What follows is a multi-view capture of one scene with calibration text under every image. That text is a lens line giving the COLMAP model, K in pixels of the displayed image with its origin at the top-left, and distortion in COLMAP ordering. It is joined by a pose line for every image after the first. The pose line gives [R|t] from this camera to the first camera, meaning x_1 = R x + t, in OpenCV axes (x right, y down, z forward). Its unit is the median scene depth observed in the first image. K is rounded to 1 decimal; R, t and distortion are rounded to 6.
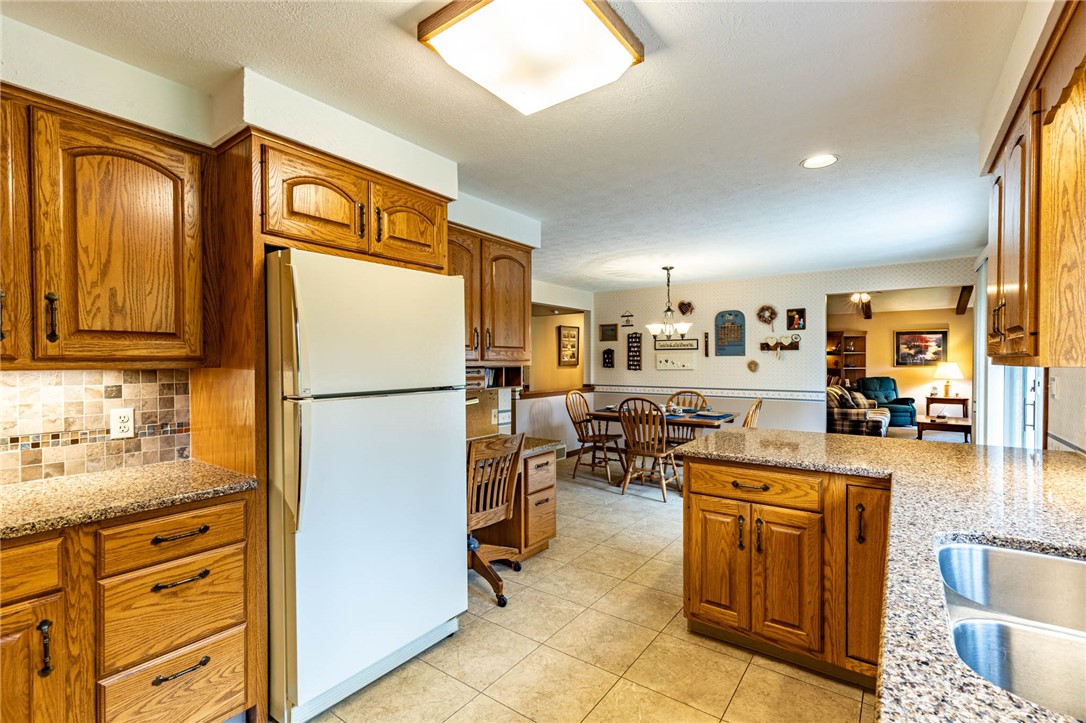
lens RADIAL K [[485.1, 0, 544.7], [0, 485.1, 365.2], [0, 0, 1]] dist [0.007341, -0.000582]
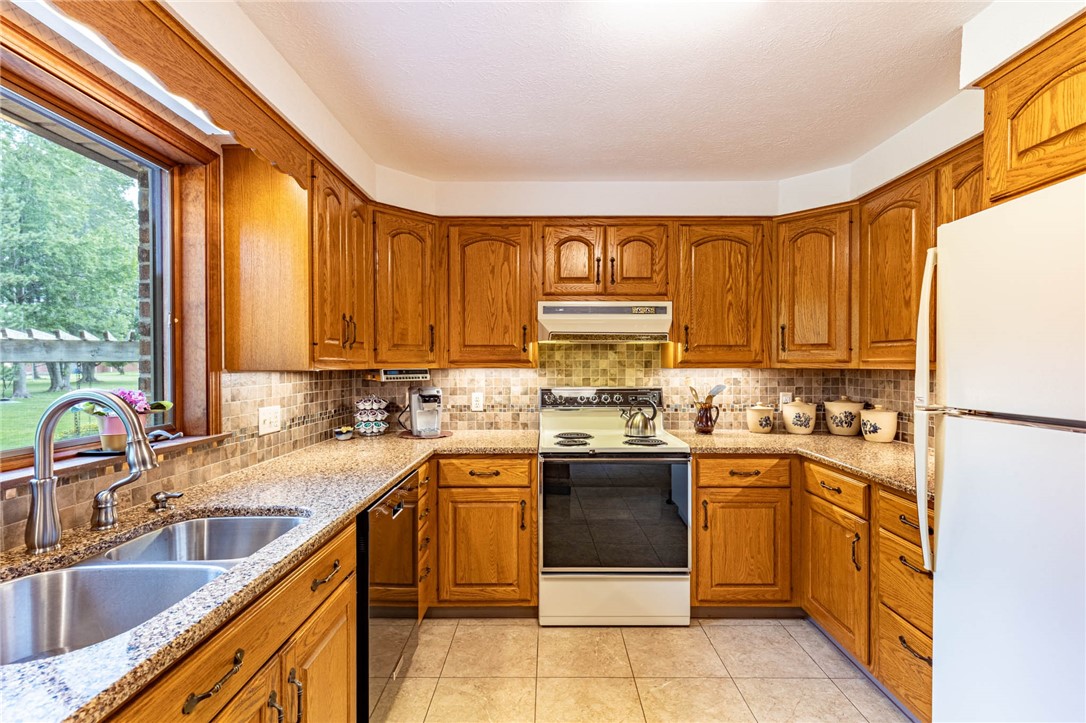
lens RADIAL K [[485.1, 0, 543.1], [0, 485.1, 365.3], [0, 0, 1]] dist [0.007341, -0.000582]
pose [[-0.811180, 0.004447, -0.584779, 0.268973], [-0.001241, 0.999956, 0.009325, -0.004895], [0.584795, 0.008290, -0.811139, 0.677120]]
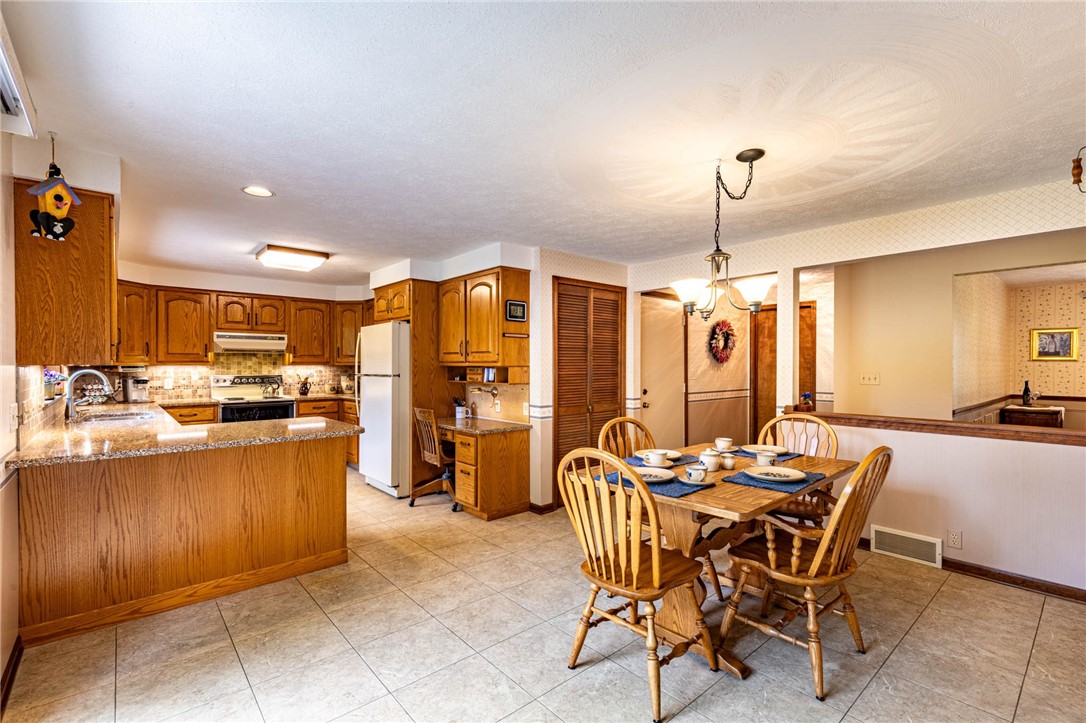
lens RADIAL K [[485.1, 0, 543.6], [0, 485.1, 366.1], [0, 0, 1]] dist [0.007341, -0.000582]
pose [[-0.217764, 0.004969, -0.975989, 1.221873], [-0.007294, 0.999951, 0.006718, -0.008699], [0.975974, 0.008582, -0.217717, 1.509160]]
